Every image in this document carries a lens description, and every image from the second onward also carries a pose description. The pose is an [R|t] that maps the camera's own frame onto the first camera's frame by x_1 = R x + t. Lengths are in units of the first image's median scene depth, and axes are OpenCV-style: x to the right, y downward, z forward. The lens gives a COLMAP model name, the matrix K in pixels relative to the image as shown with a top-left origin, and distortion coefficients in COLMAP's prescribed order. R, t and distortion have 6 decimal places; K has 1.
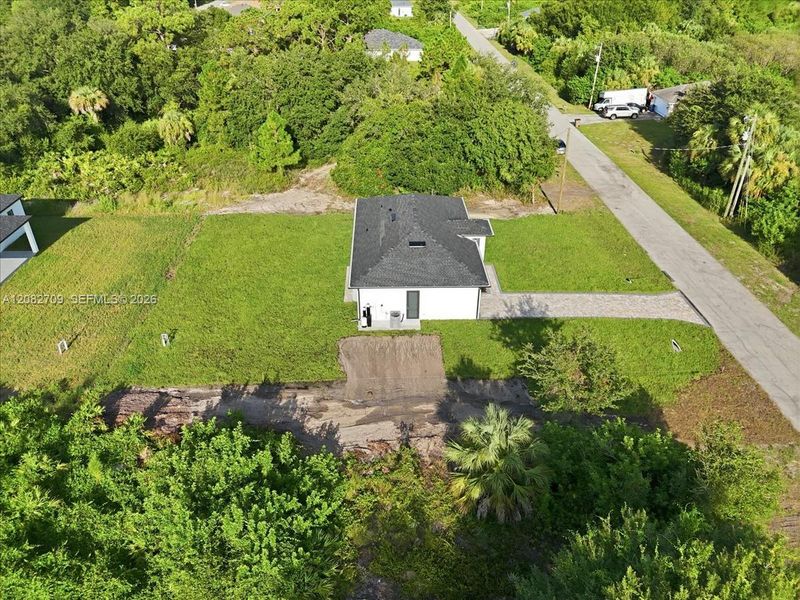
lens RADIAL K [[594.7, 0, 400.0], [0, 594.7, 300.0], [0, 0, 1]] dist [0.053879, -0.007969]
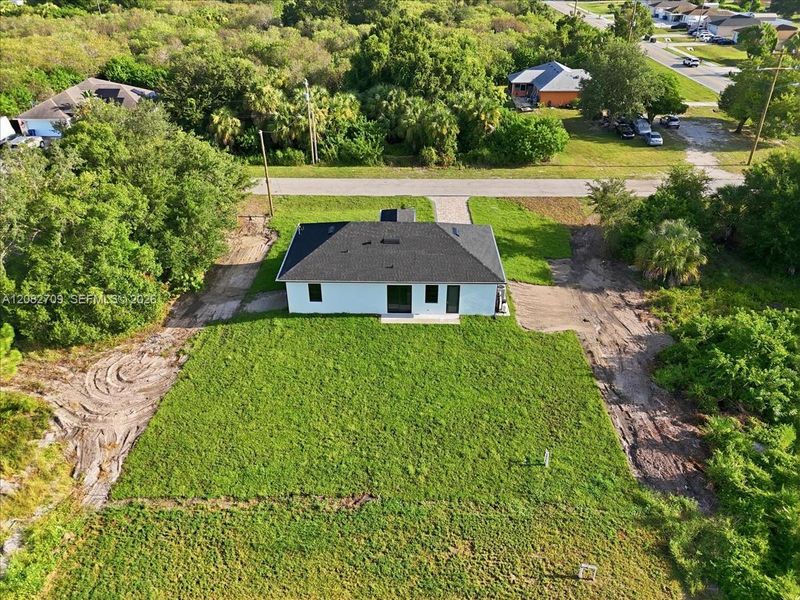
lens RADIAL K [[594.7, 0, 400.0], [0, 594.7, 300.0], [0, 0, 1]] dist [0.053879, -0.007969]
pose [[0.055698, -0.523621, 0.850129, -0.891089], [0.527389, 0.738408, 0.420256, -0.477268], [-0.847796, 0.424942, 0.317279, 0.766882]]
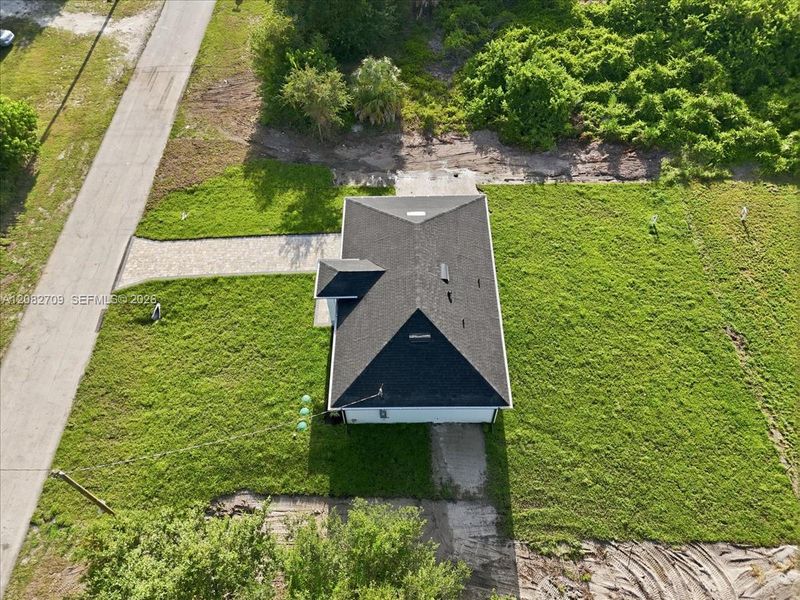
lens RADIAL K [[594.7, 0, 400.0], [0, 594.7, 300.0], [0, 0, 1]] dist [0.053879, -0.007969]
pose [[-0.999688, -0.020127, 0.014783, 0.040243], [0.013236, 0.074917, 0.997102, -0.935362], [-0.021176, 0.996987, -0.074628, 1.145304]]
